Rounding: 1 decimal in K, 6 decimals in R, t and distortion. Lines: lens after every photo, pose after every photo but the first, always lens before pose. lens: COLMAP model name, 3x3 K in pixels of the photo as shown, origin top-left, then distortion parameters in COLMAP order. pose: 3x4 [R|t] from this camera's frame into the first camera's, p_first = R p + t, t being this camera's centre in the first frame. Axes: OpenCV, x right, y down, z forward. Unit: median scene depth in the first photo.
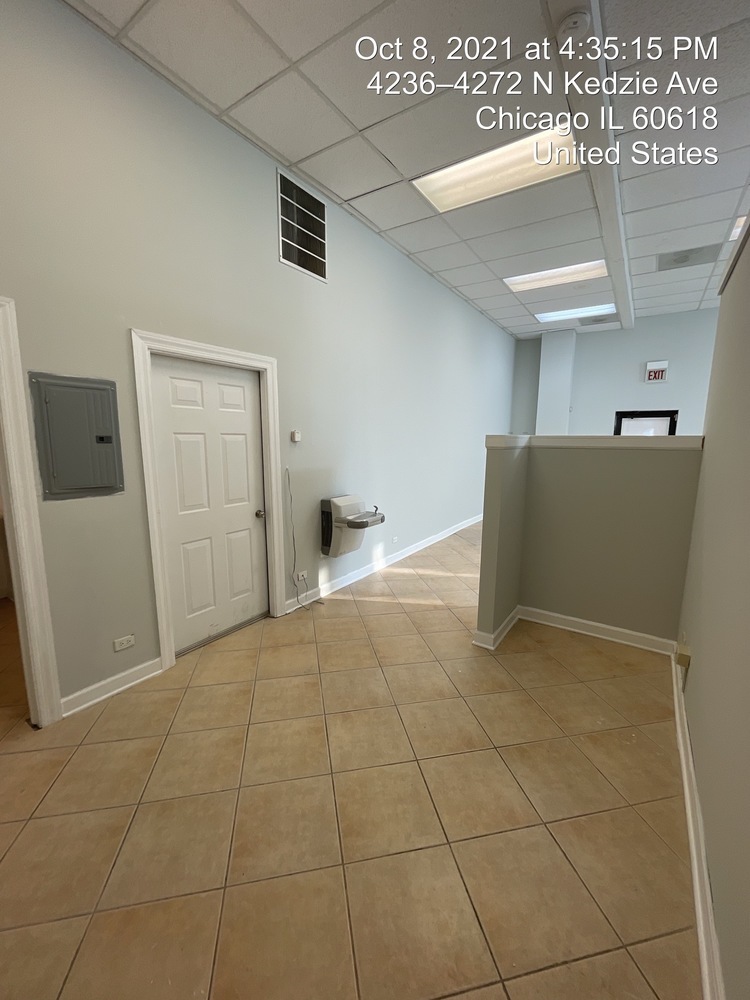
lens RADIAL K [[404.7, 0, 377.0], [0, 404.7, 500.4], [0, 0, 1]] dist [0.001611, -0.000394]
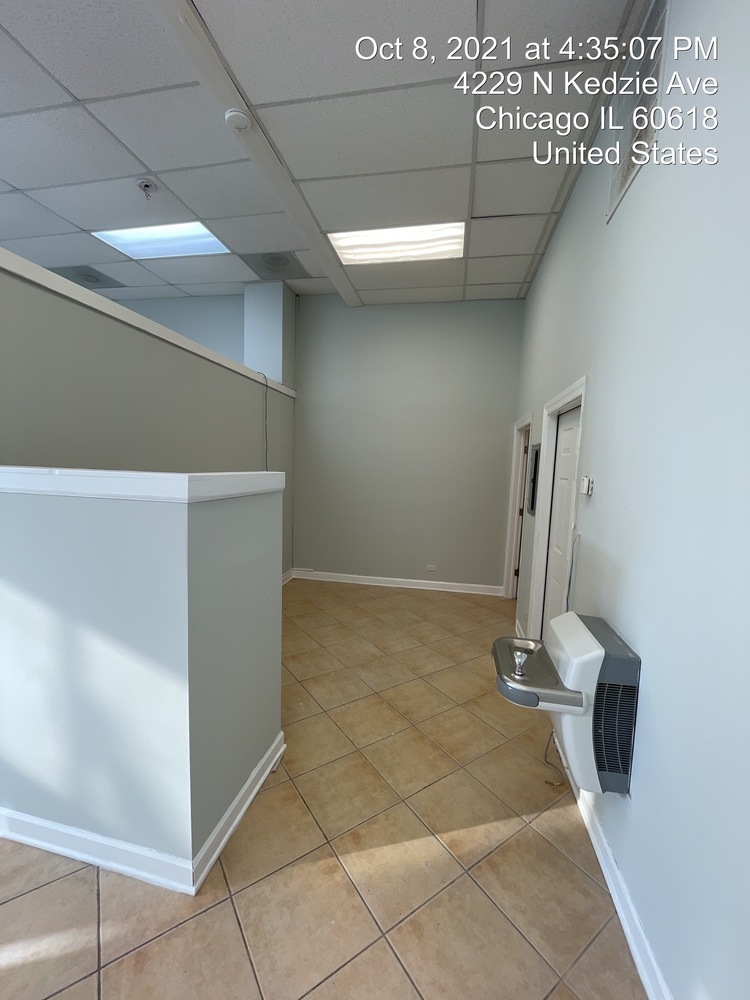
lens RADIAL K [[404.7, 0, 372.1], [0, 404.7, 501.4], [0, 0, 1]] dist [0.001611, -0.000394]
pose [[-0.923966, 0.000261, -0.382475, 0.398969], [-0.096226, 0.967676, 0.233119, -0.297017], [0.370173, 0.252198, -0.894074, 1.716753]]
